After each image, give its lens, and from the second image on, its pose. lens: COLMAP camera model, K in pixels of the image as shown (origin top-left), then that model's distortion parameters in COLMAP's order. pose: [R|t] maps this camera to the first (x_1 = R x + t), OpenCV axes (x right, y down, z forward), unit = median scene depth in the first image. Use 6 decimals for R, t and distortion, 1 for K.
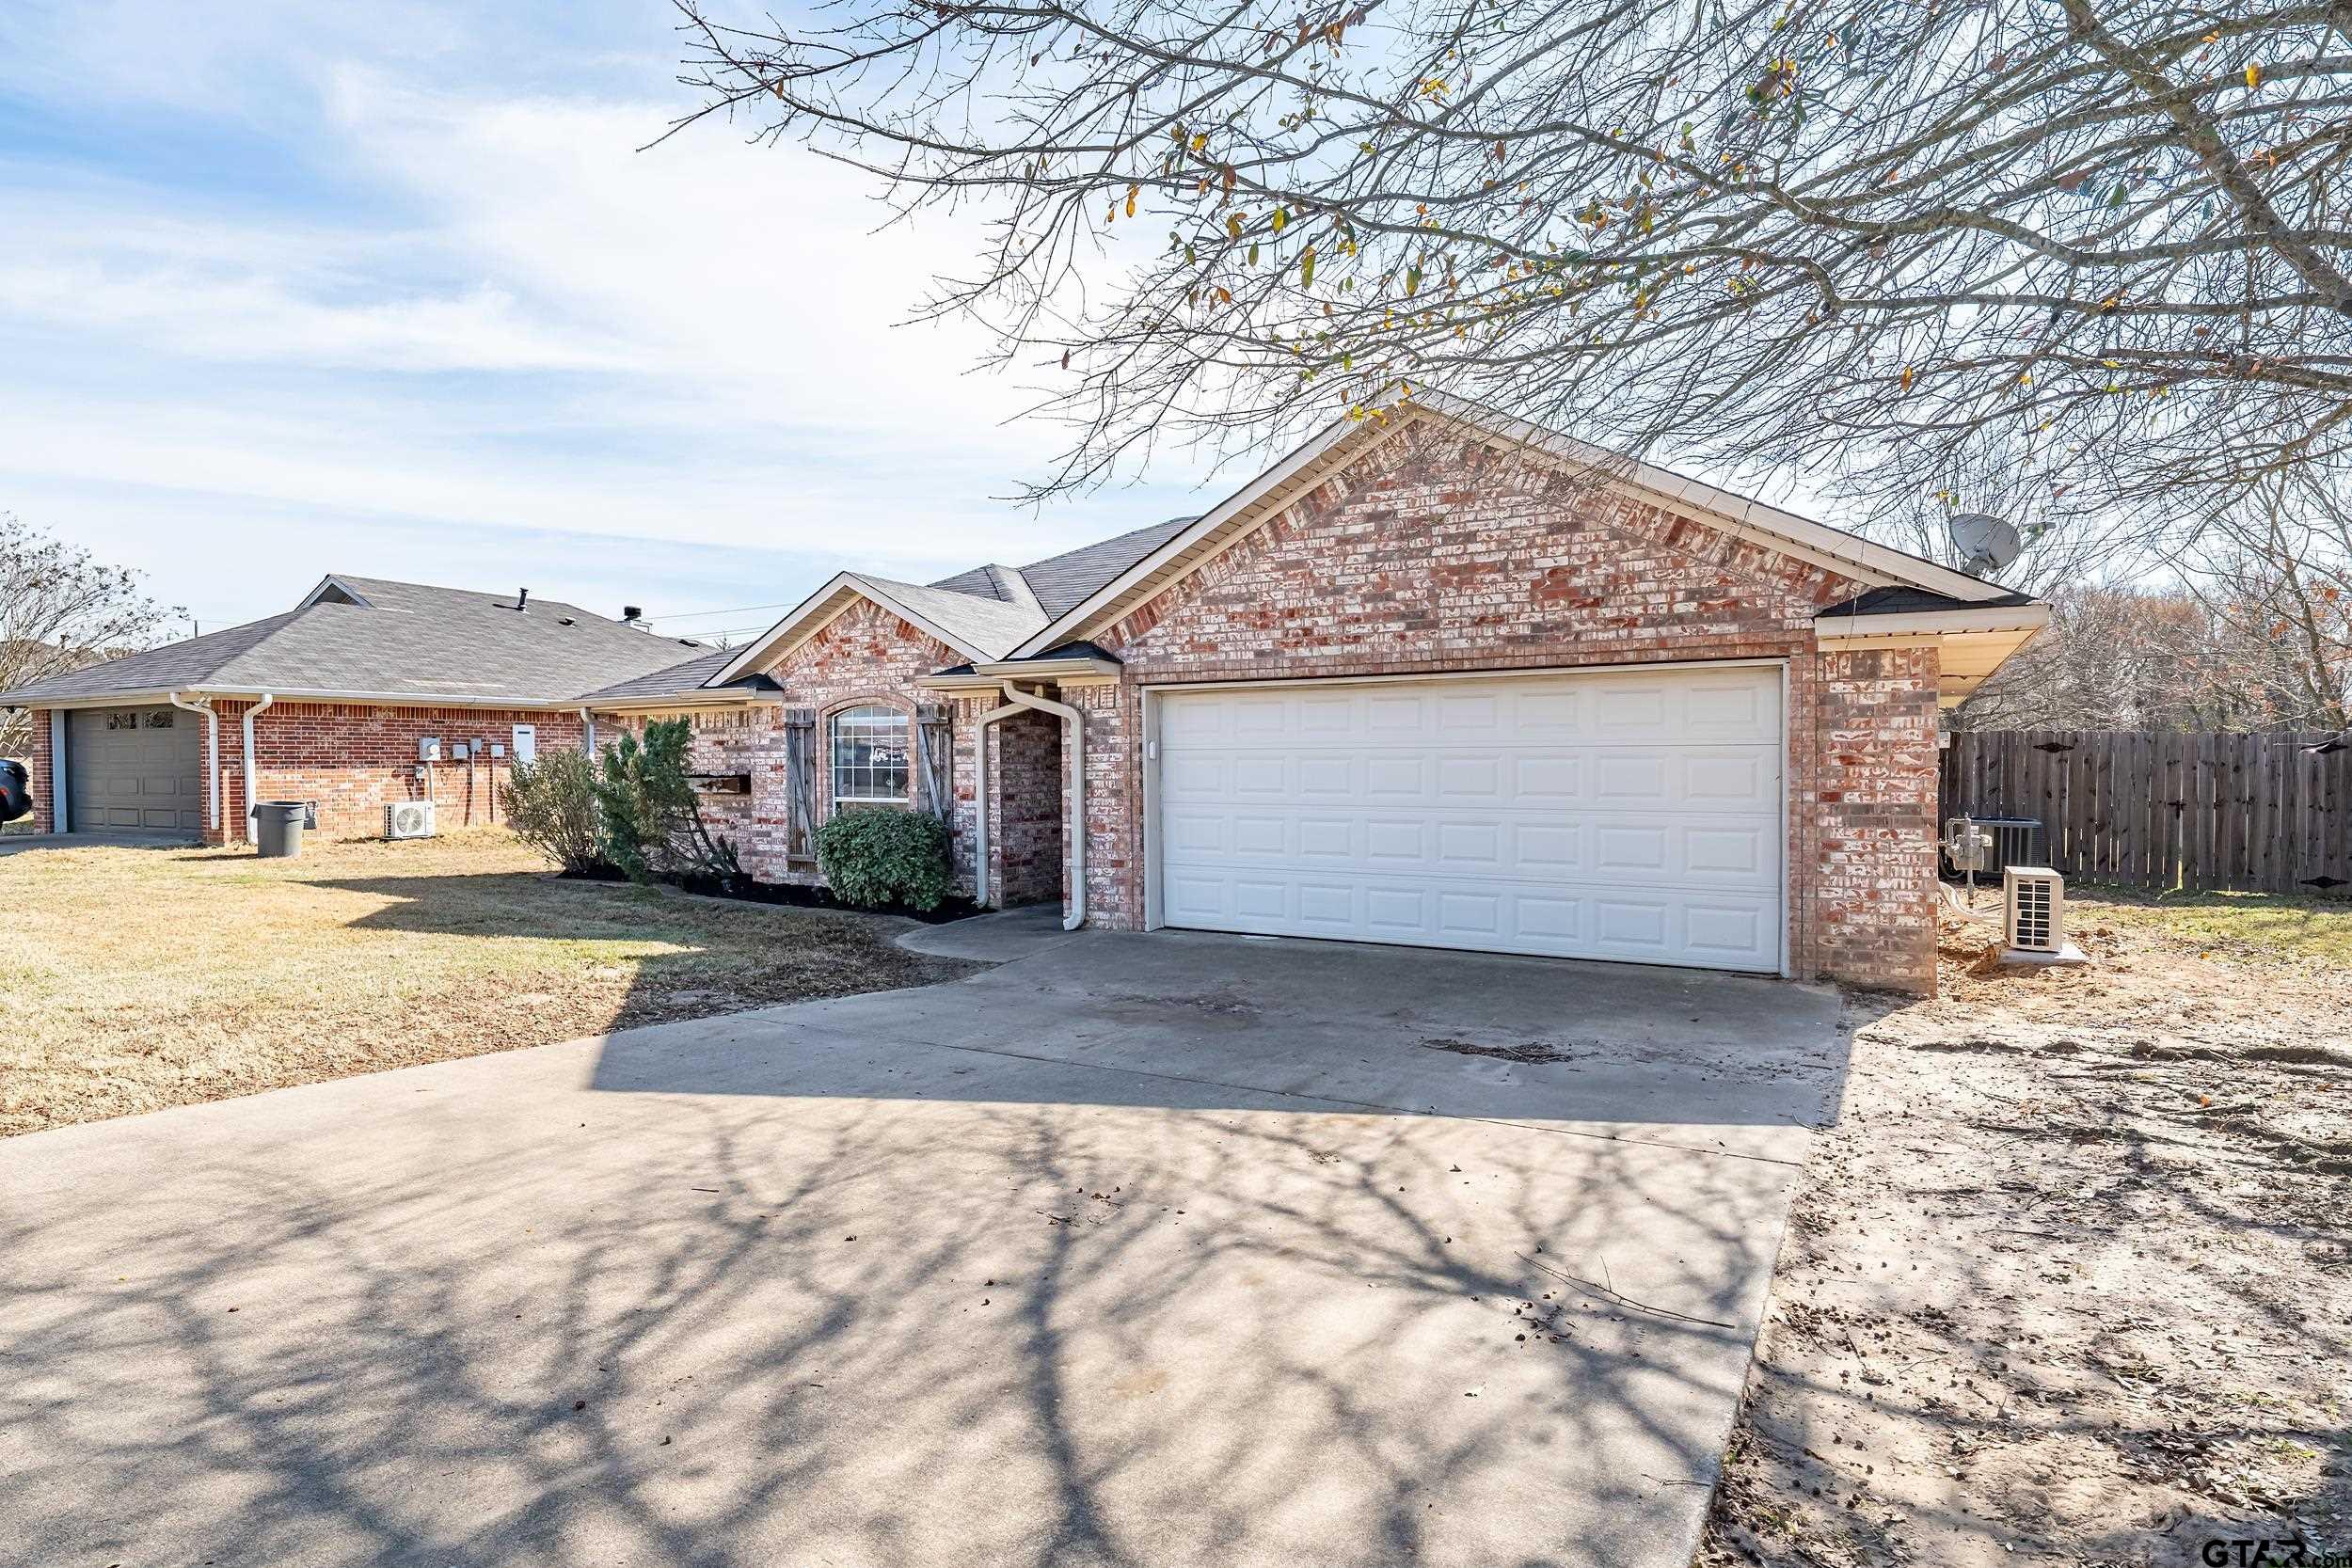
lens RADIAL K [[1224.2, 0, 1172.5], [0, 1224.2, 782.0], [0, 0, 1]] dist [0.002424, 0.000990]
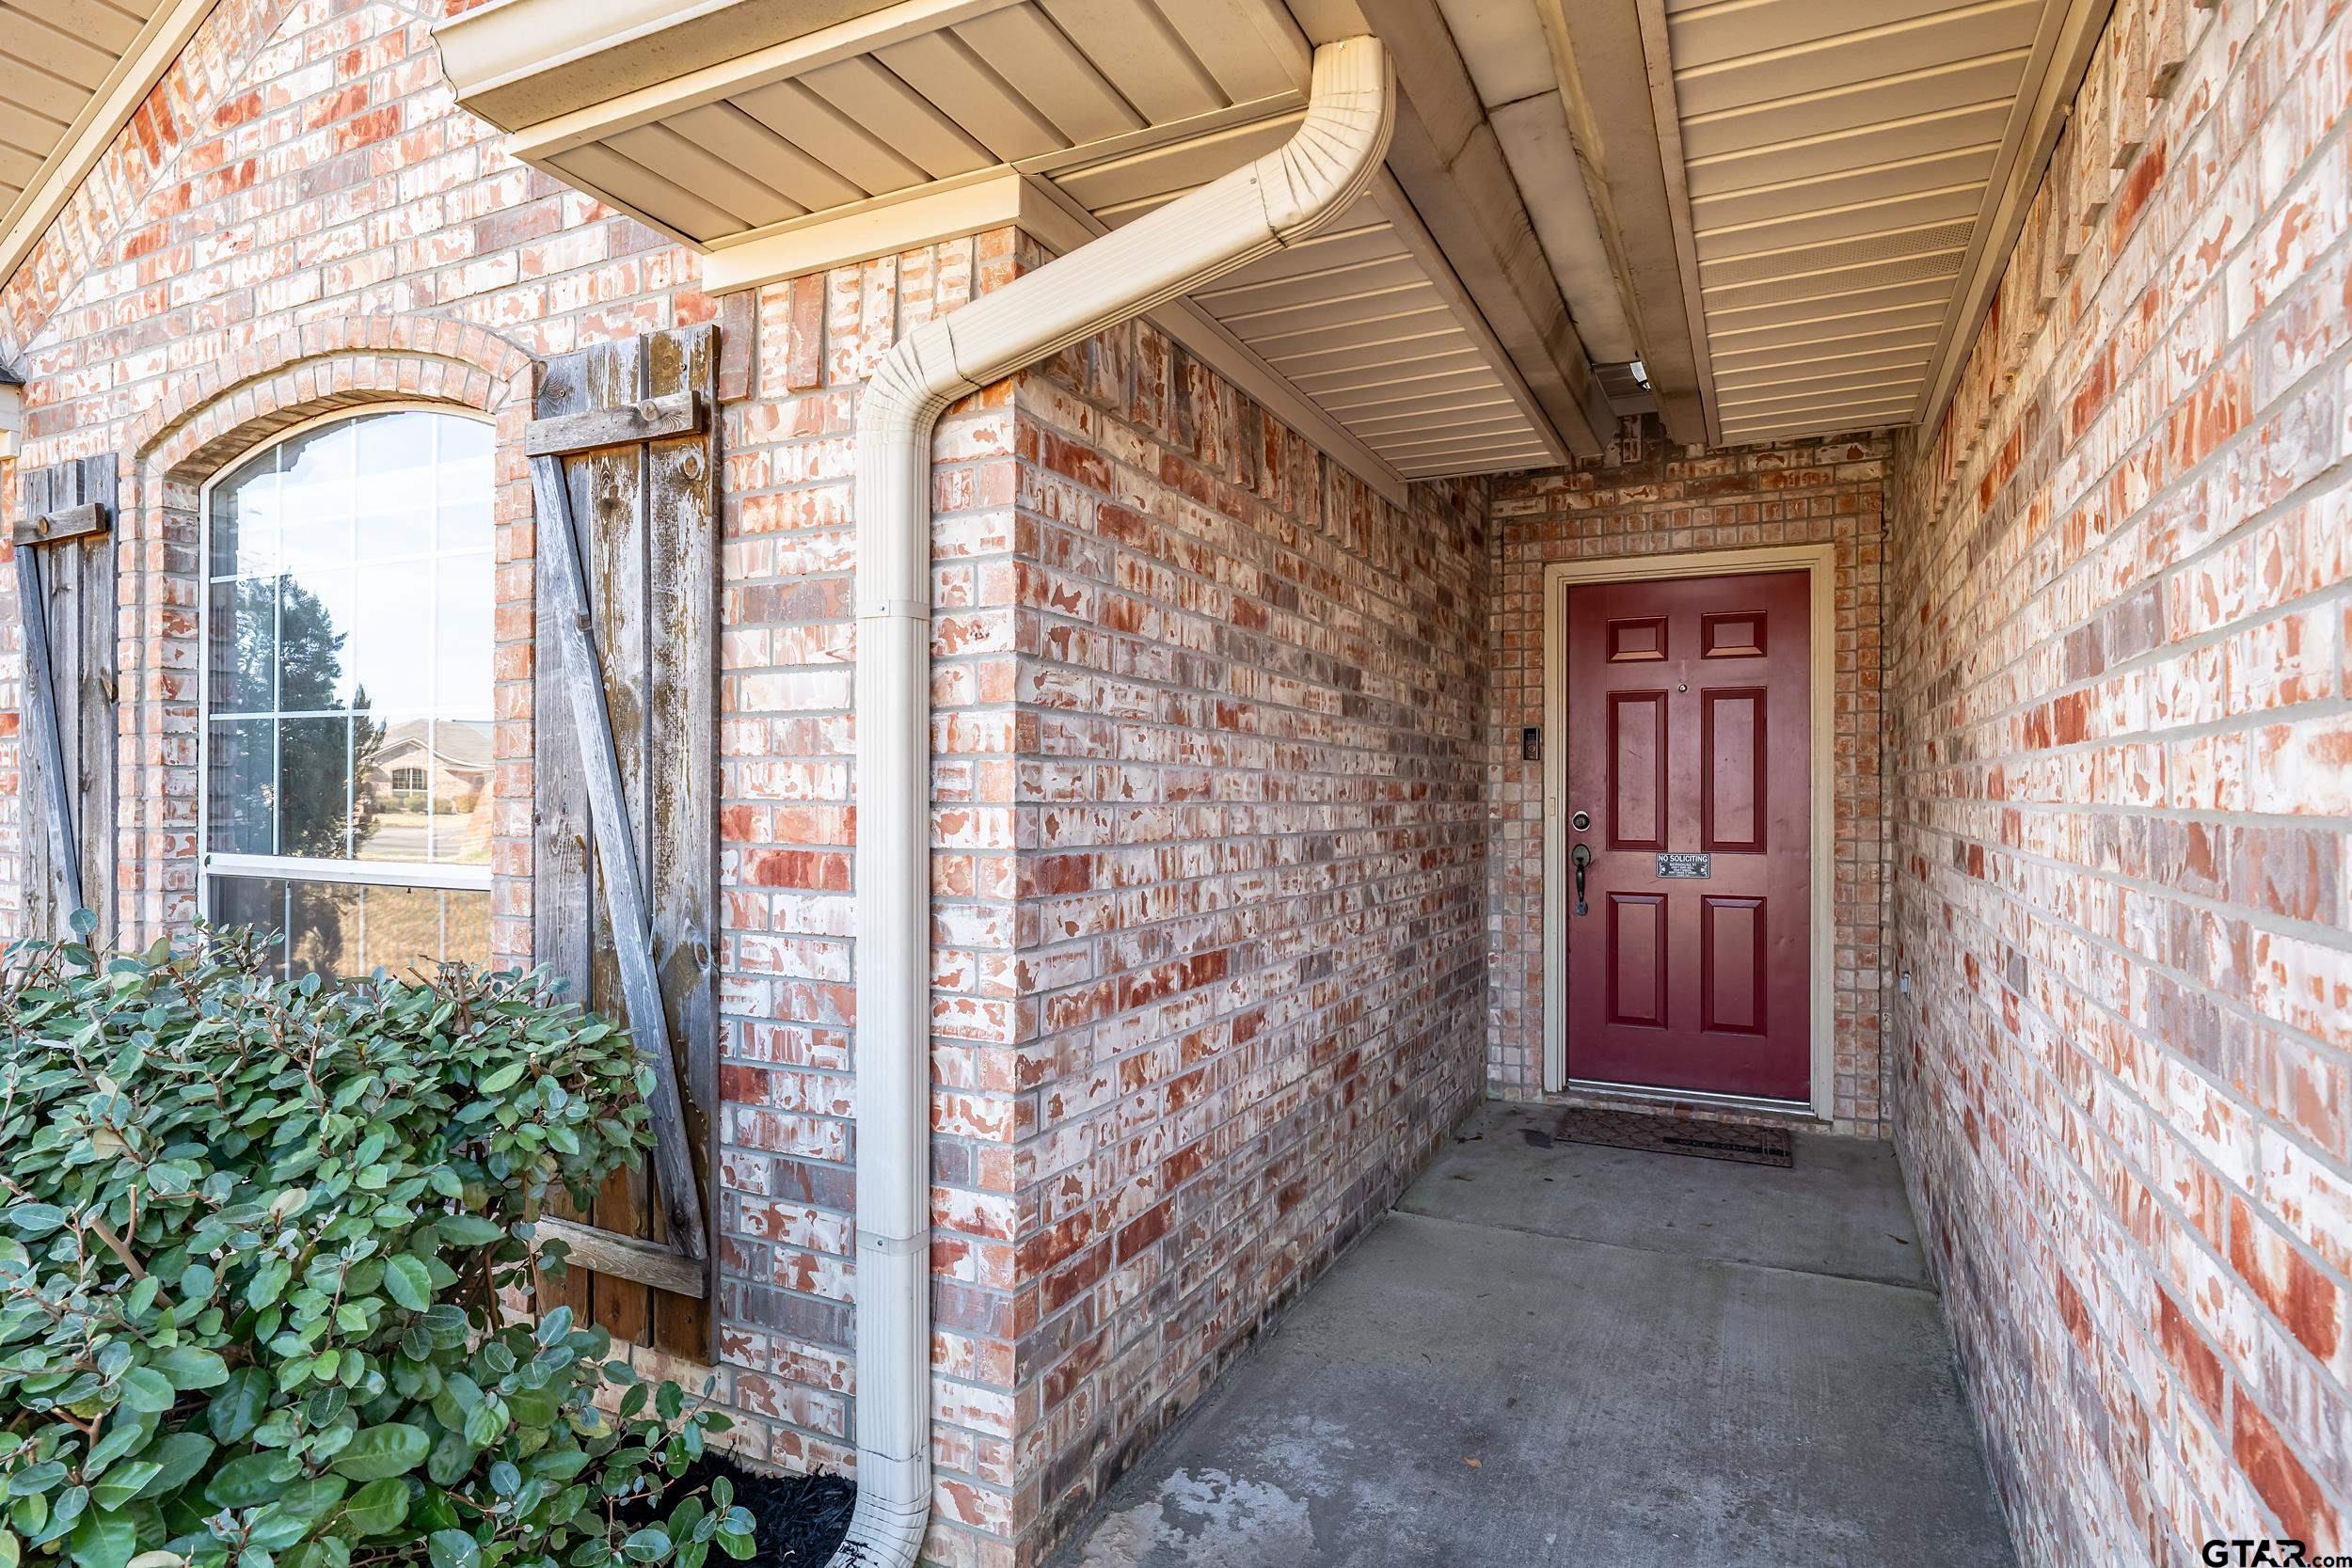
lens RADIAL K [[1224.2, 0, 1193.7], [0, 1224.2, 784.0], [0, 0, 1]] dist [0.002424, 0.000990]
pose [[0.995642, 0.009234, 0.092801, -0.170342], [-0.007001, 0.999679, -0.024364, 0.005498], [-0.092996, 0.023608, 0.995387, 1.083506]]
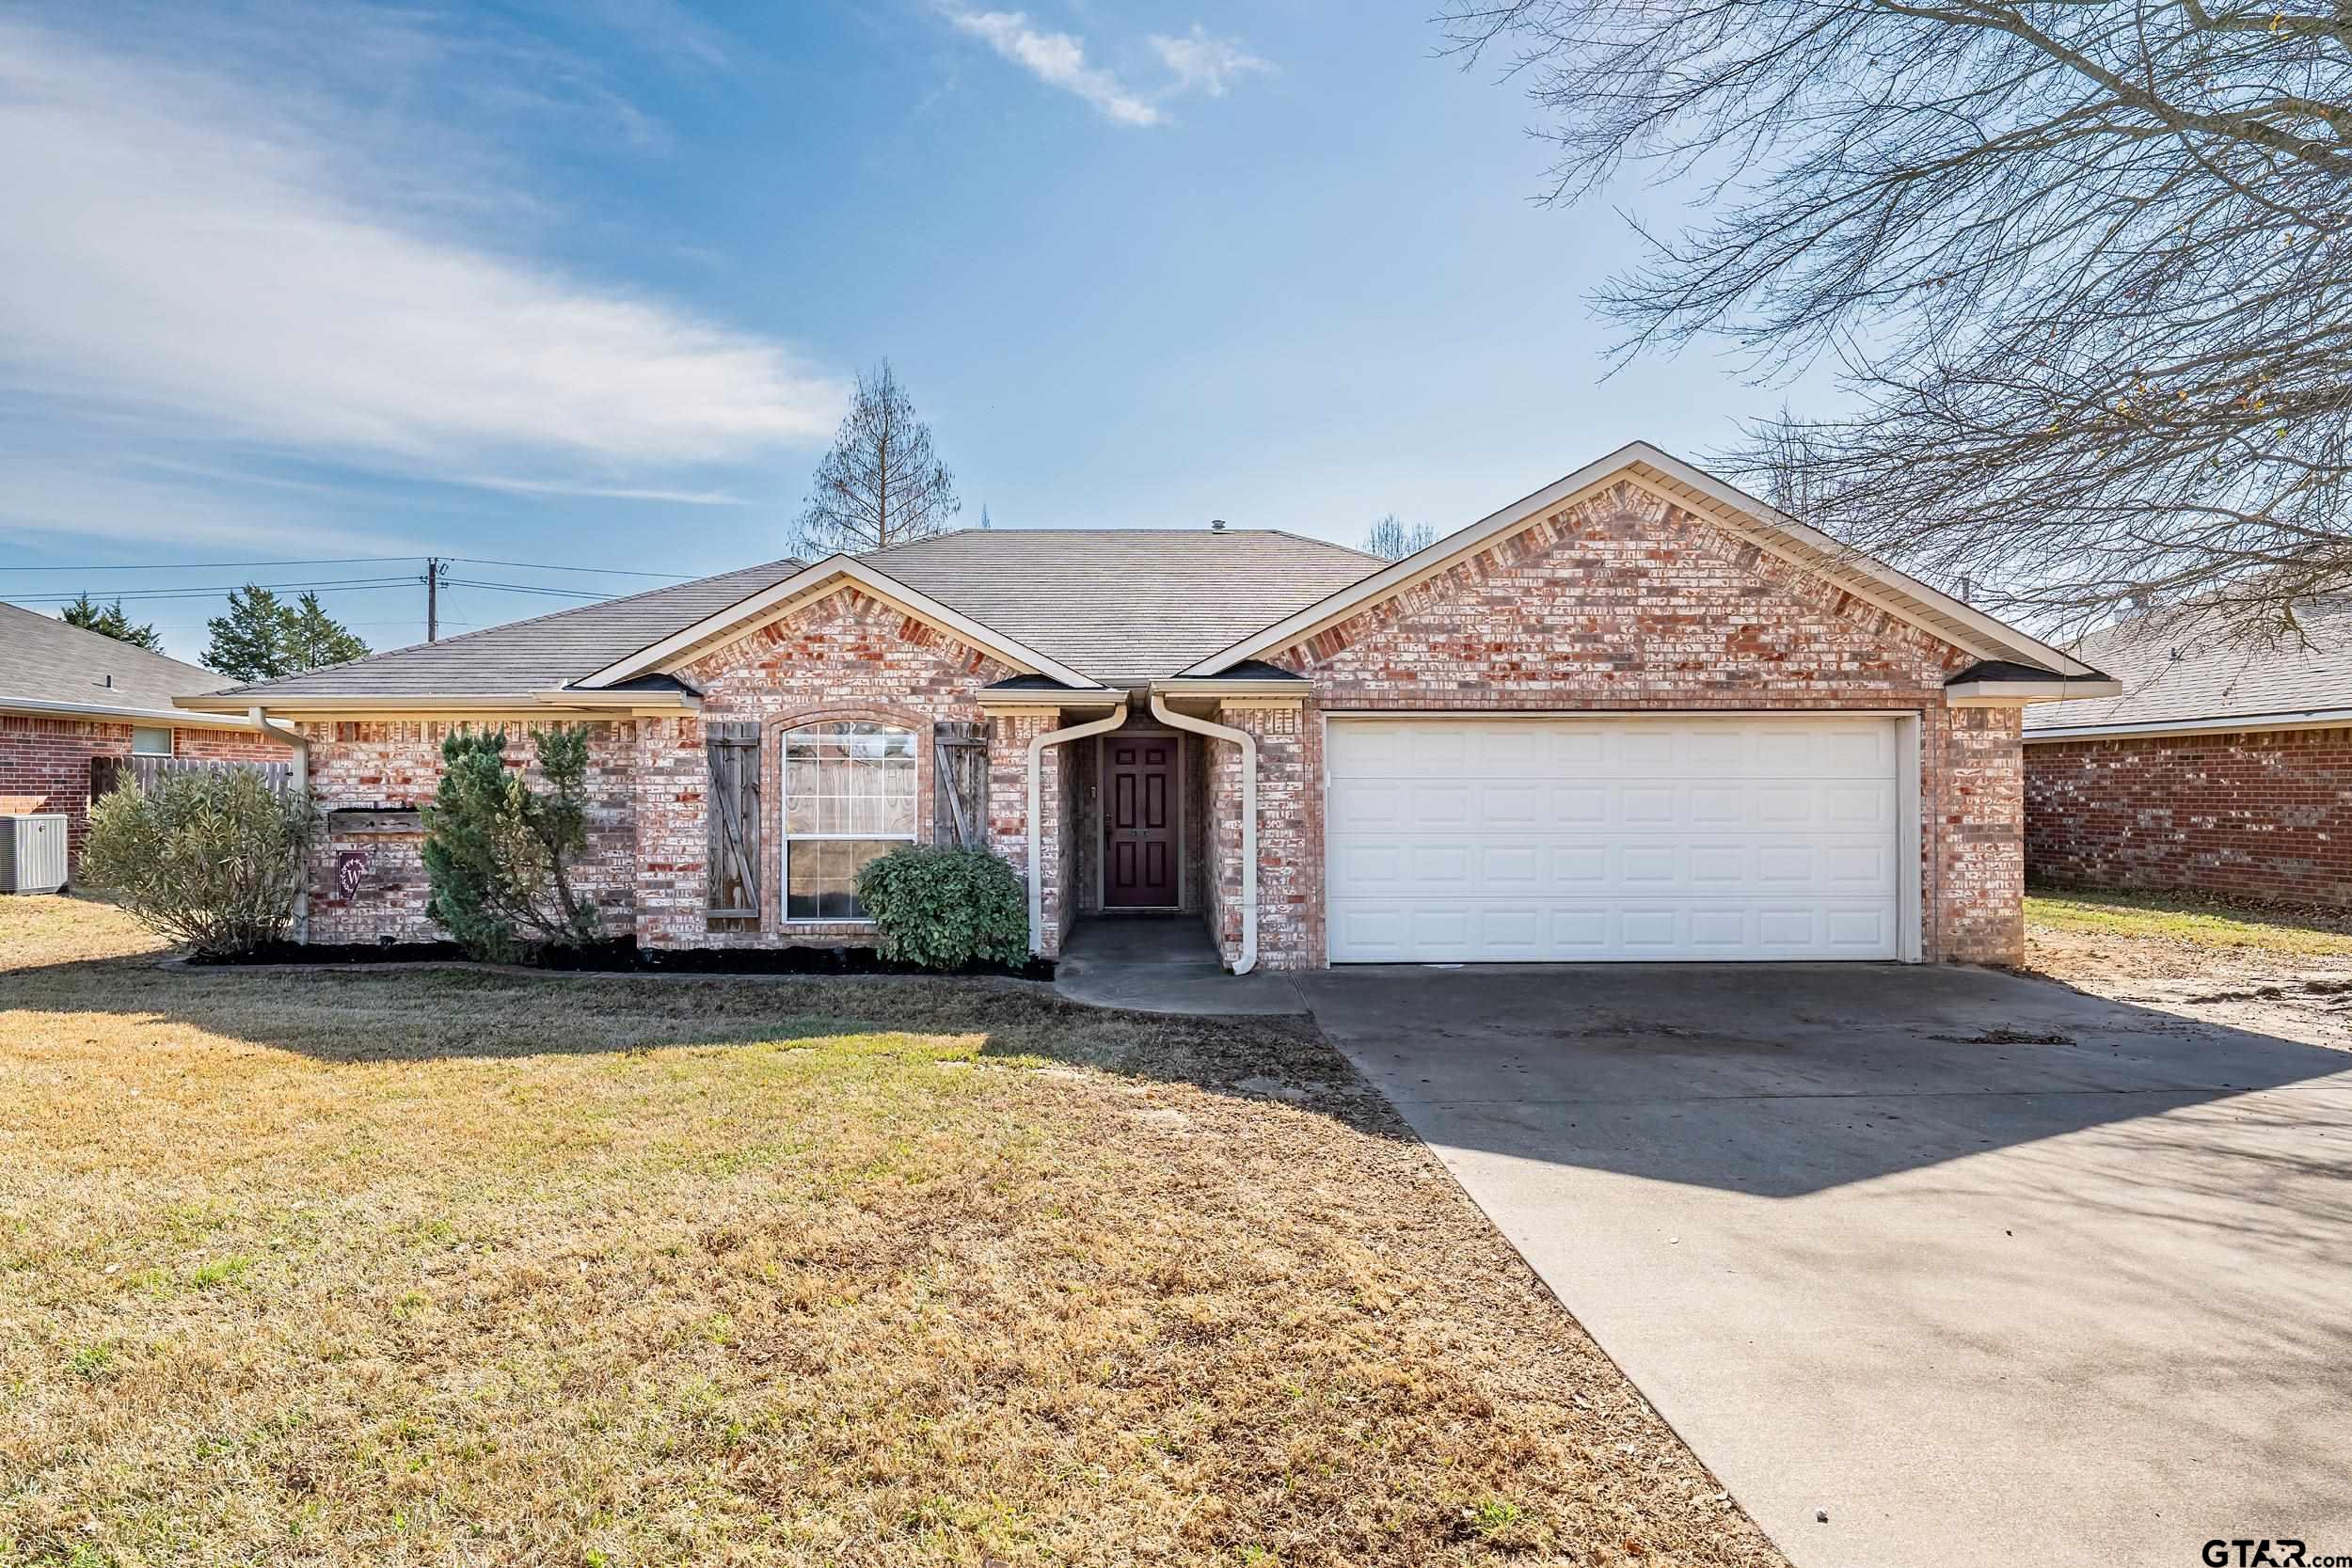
lens RADIAL K [[1195.7, 0, 1169.2], [0, 1195.7, 781.4], [0, 0, 1]] dist [0.004573, 0.000381]
pose [[0.846138, 0.007056, 0.532917, -0.678749], [0.006444, 0.999704, -0.023468, -0.003003], [-0.532925, 0.023292, 0.845842, 0.299675]]
